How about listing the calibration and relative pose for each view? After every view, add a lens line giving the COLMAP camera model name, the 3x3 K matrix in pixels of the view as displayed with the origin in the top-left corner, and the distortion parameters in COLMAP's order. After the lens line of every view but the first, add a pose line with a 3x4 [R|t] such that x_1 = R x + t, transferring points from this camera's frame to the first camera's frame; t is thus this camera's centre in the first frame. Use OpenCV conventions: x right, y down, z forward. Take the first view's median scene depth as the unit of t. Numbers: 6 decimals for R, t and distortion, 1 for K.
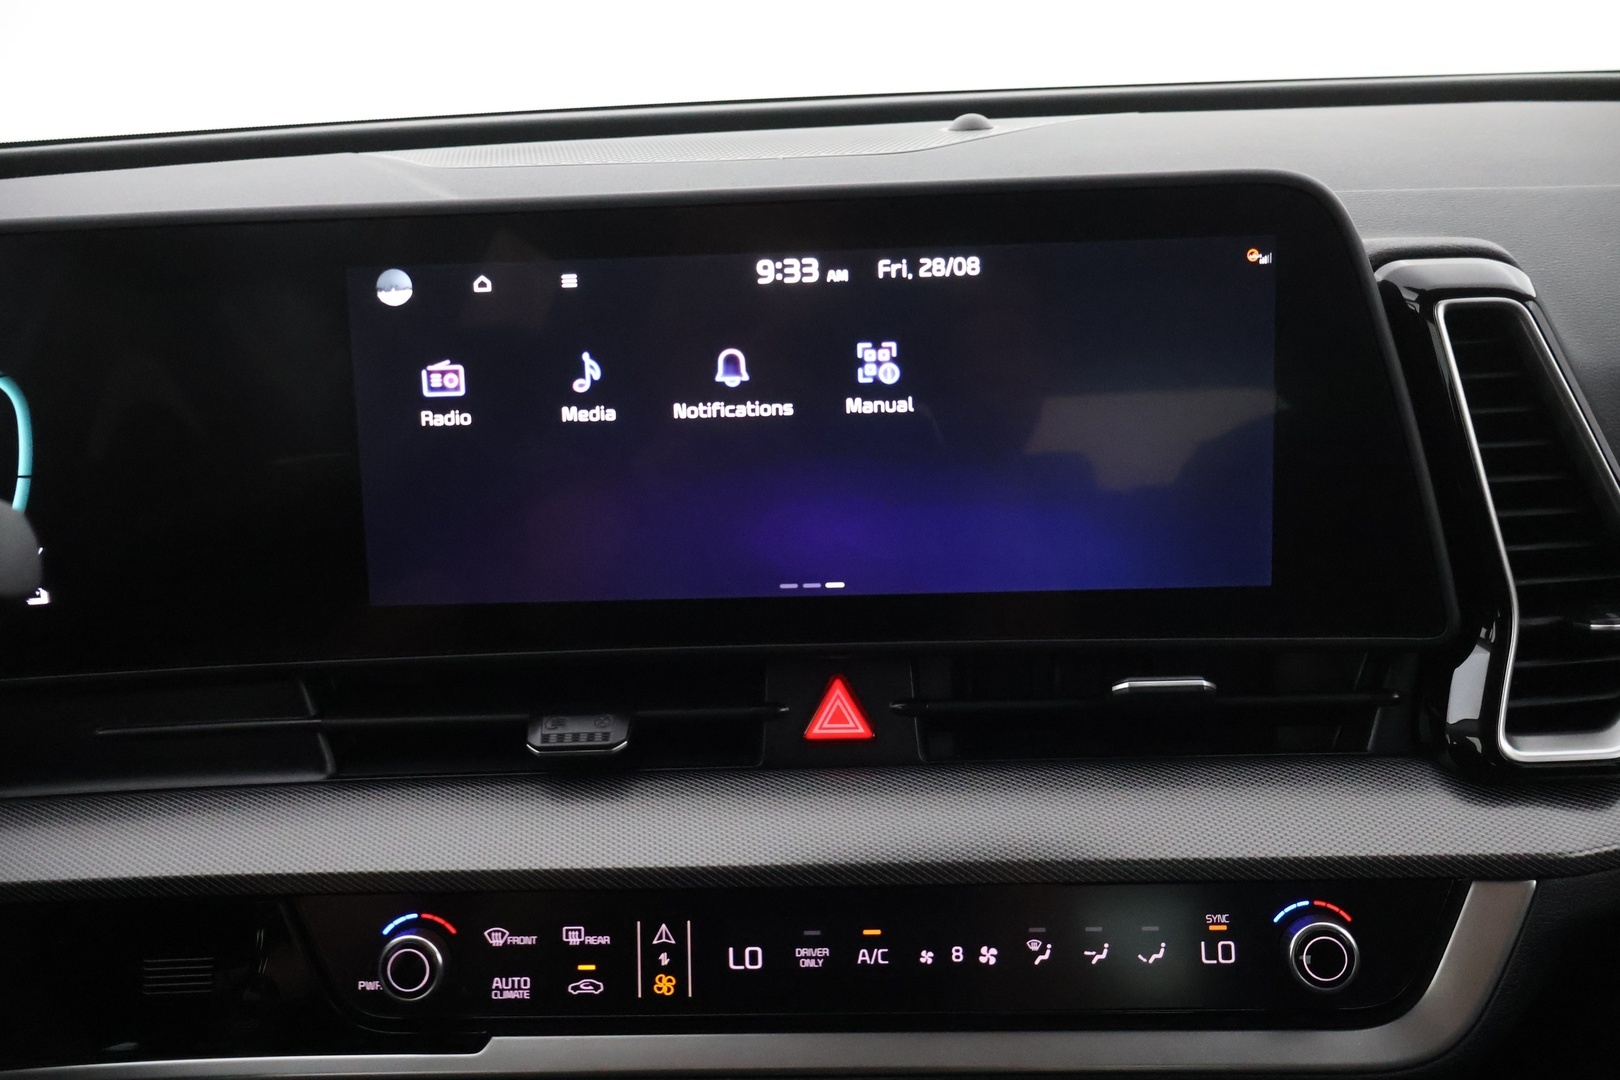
lens RADIAL K [[1376.0, 0, 806.0], [0, 1376.0, 539.6], [0, 0, 1]] dist [0.010622, -0.004140]
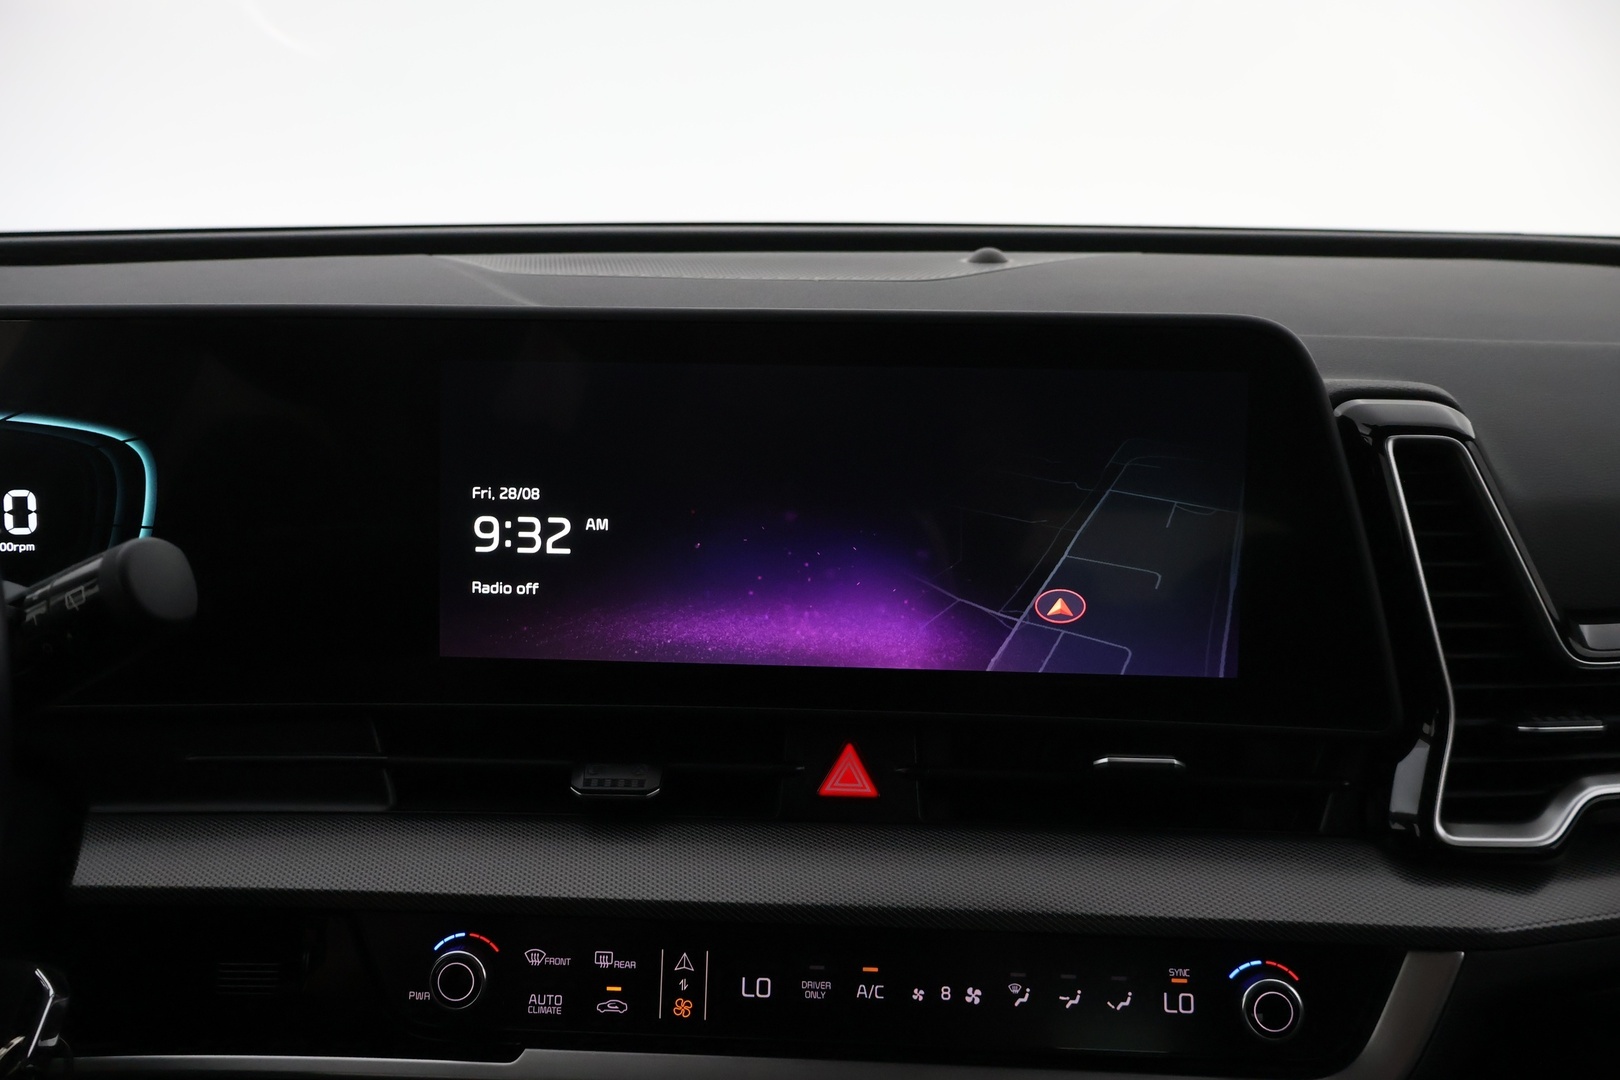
lens RADIAL K [[1376.0, 0, 802.2], [0, 1376.0, 537.1], [0, 0, 1]] dist [0.010622, -0.004140]
pose [[0.998713, 0.050186, -0.007331, -0.016447], [-0.050598, 0.995847, -0.075689, 0.021871], [0.003502, 0.075962, 0.997105, -0.139081]]
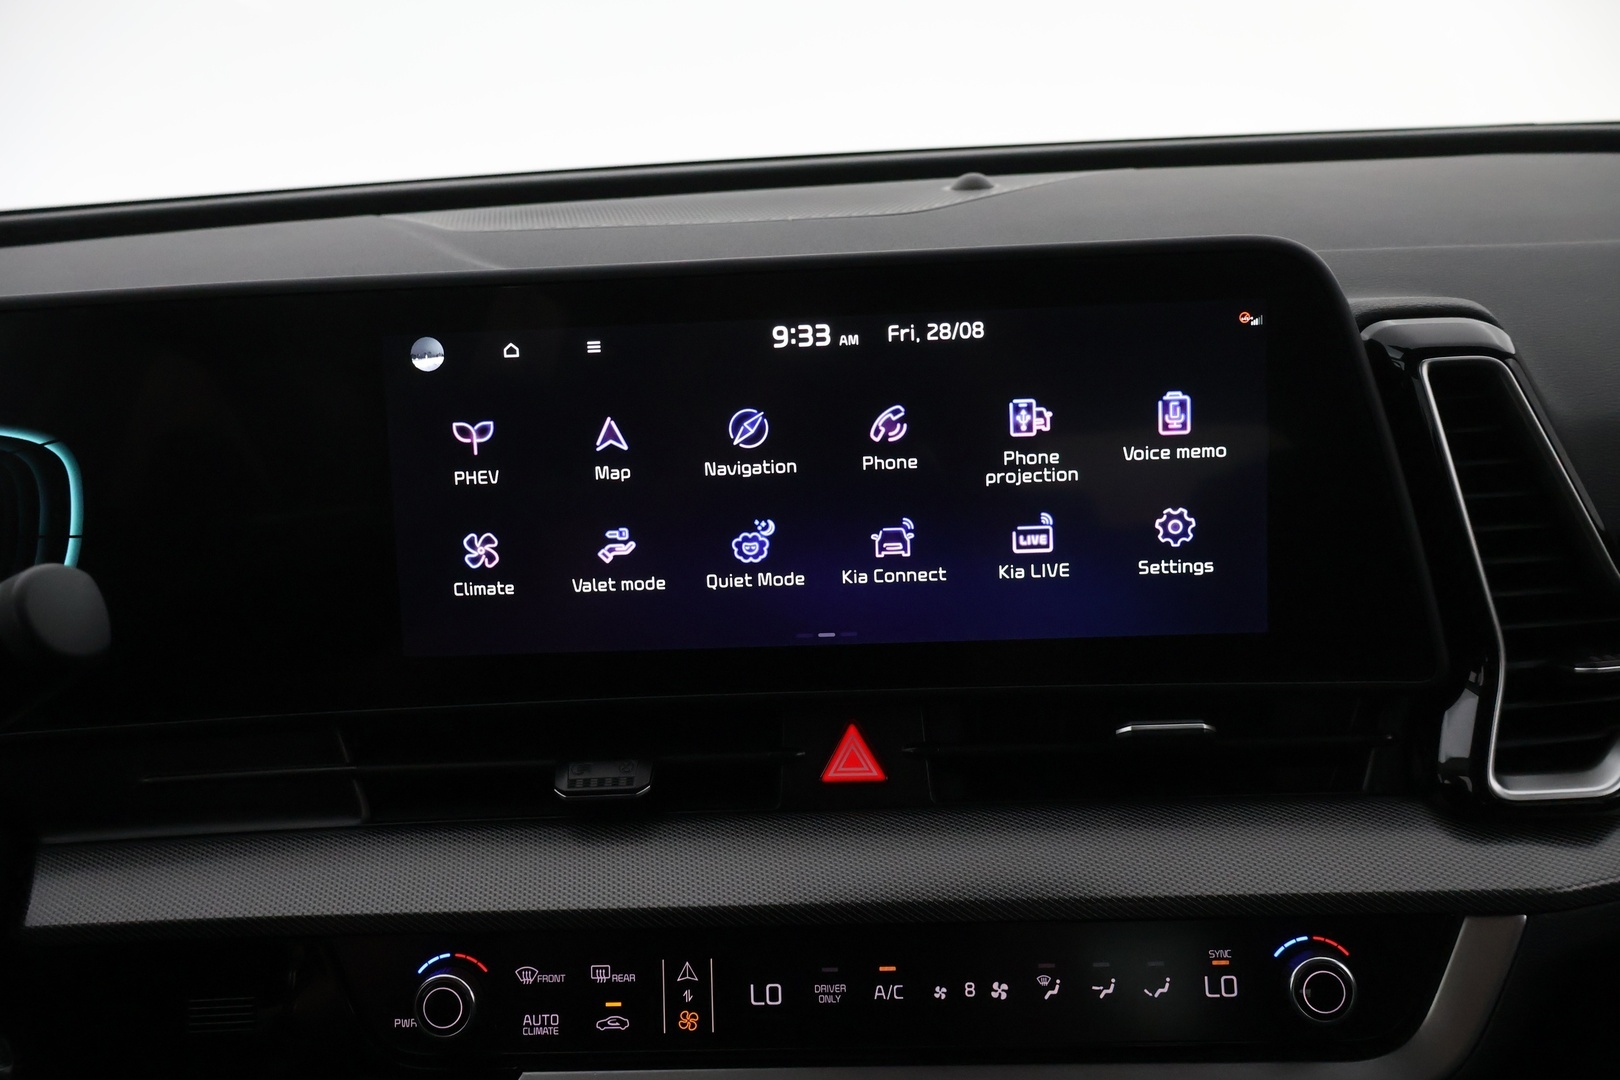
lens RADIAL K [[1376.0, 0, 799.8], [0, 1376.0, 542.0], [0, 0, 1]] dist [0.010622, -0.004140]
pose [[0.999951, -0.007523, -0.006391, -0.008988], [0.007359, 0.999652, -0.025325, -0.011076], [0.006579, 0.025277, 0.999659, -0.047362]]
